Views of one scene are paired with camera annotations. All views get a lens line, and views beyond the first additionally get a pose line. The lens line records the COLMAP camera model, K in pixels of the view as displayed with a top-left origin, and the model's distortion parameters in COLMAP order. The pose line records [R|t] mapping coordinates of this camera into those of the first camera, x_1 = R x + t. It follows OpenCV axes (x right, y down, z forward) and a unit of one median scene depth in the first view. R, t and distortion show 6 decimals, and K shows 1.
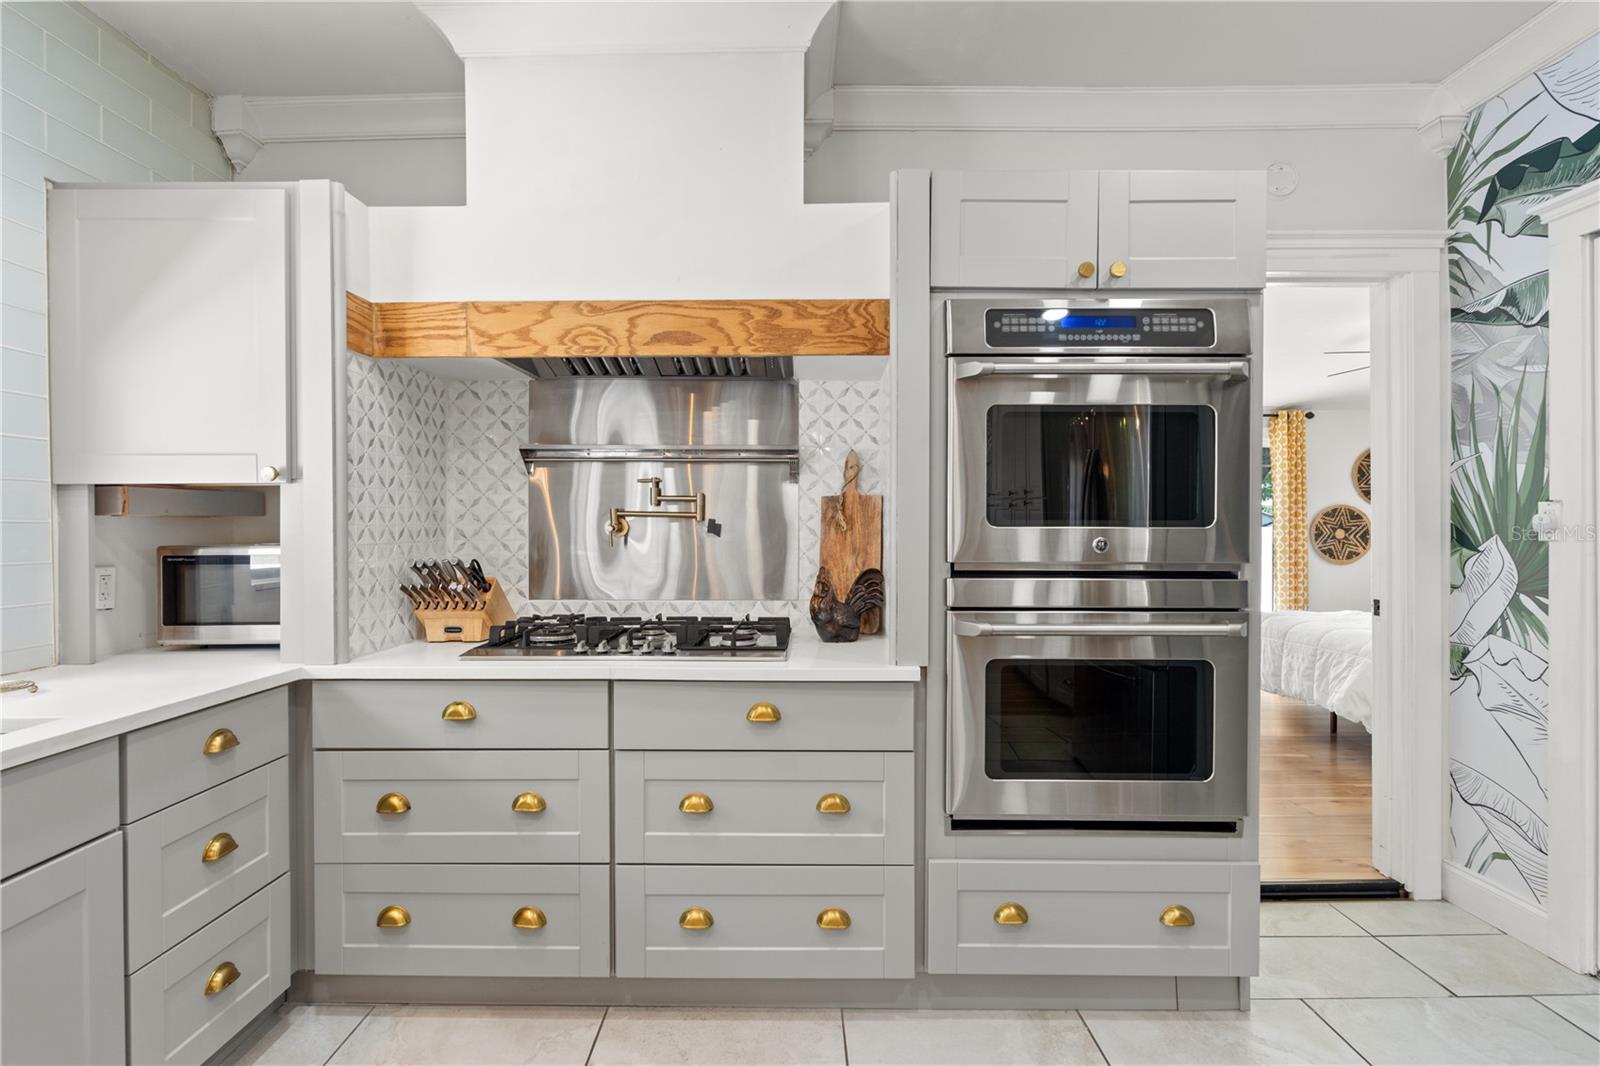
lens RADIAL K [[785.6, 0, 799.1], [0, 785.6, 534.0], [0, 0, 1]] dist [-0.000279, -0.000013]
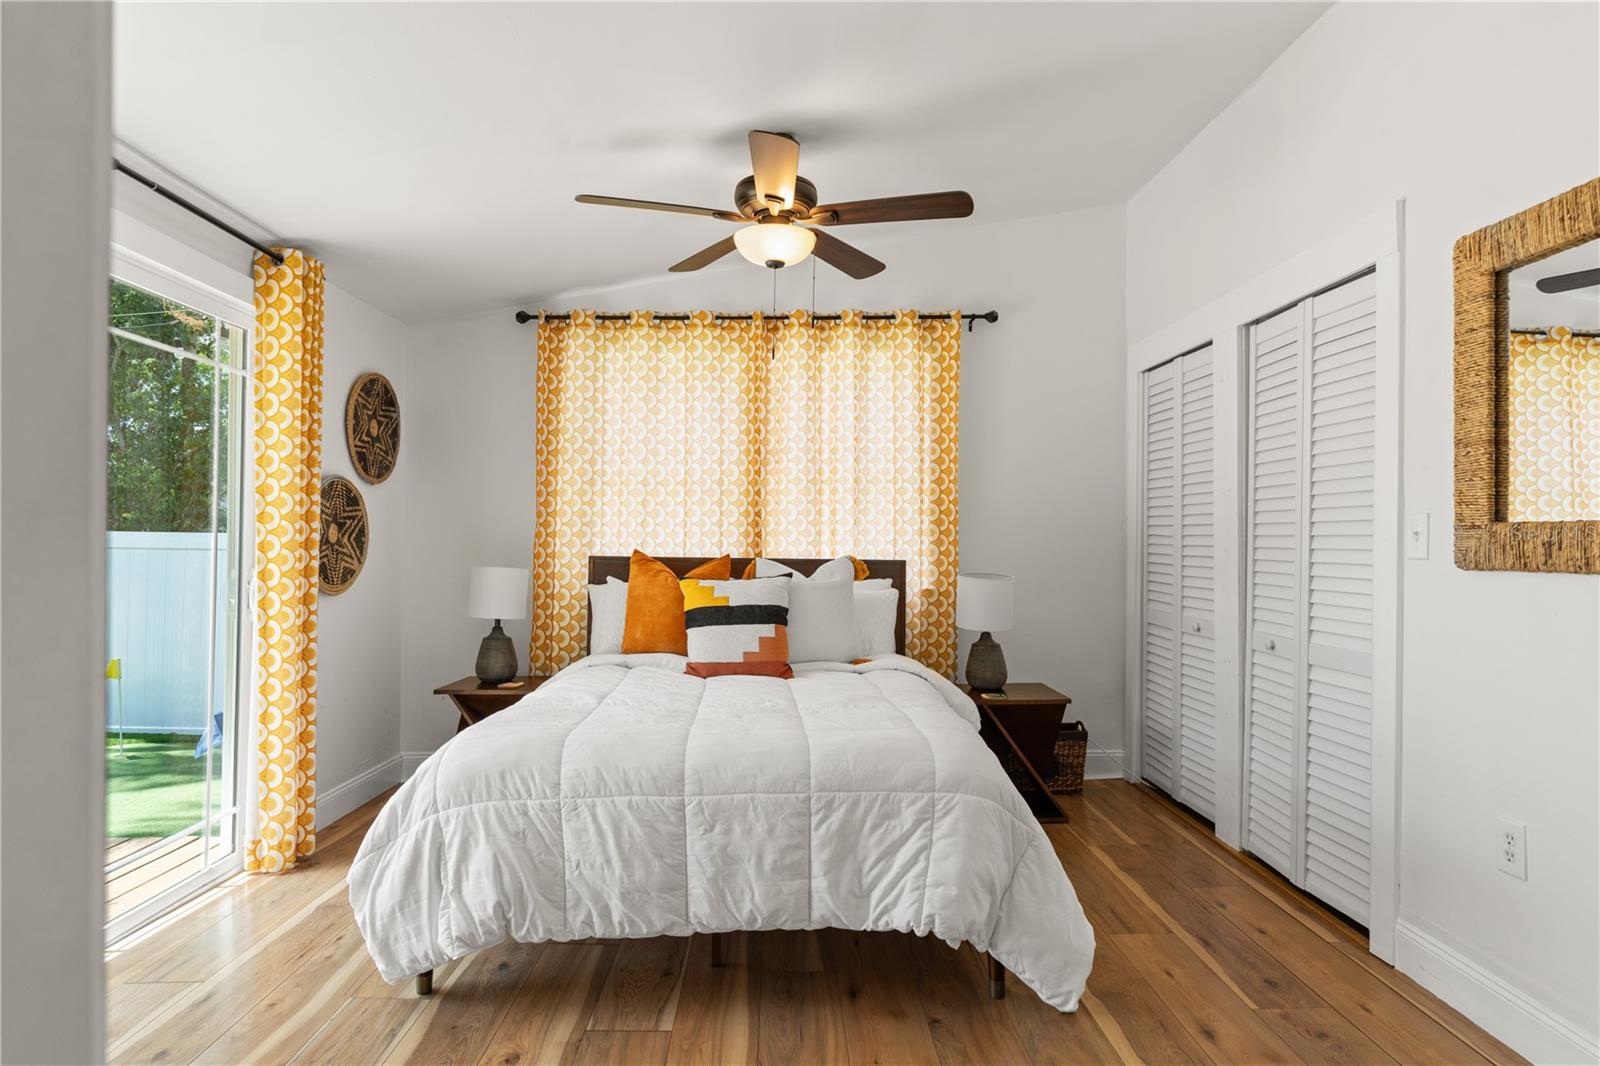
lens RADIAL K [[870.6, 0, 799.7], [0, 870.6, 530.0], [0, 0, 1]] dist [-0.001700, -0.000064]
pose [[-0.024965, 0.009335, 0.999645, 0.127363], [-0.002313, 0.999953, -0.009396, 0.002146], [-0.999686, -0.002546, -0.024943, 0.729542]]
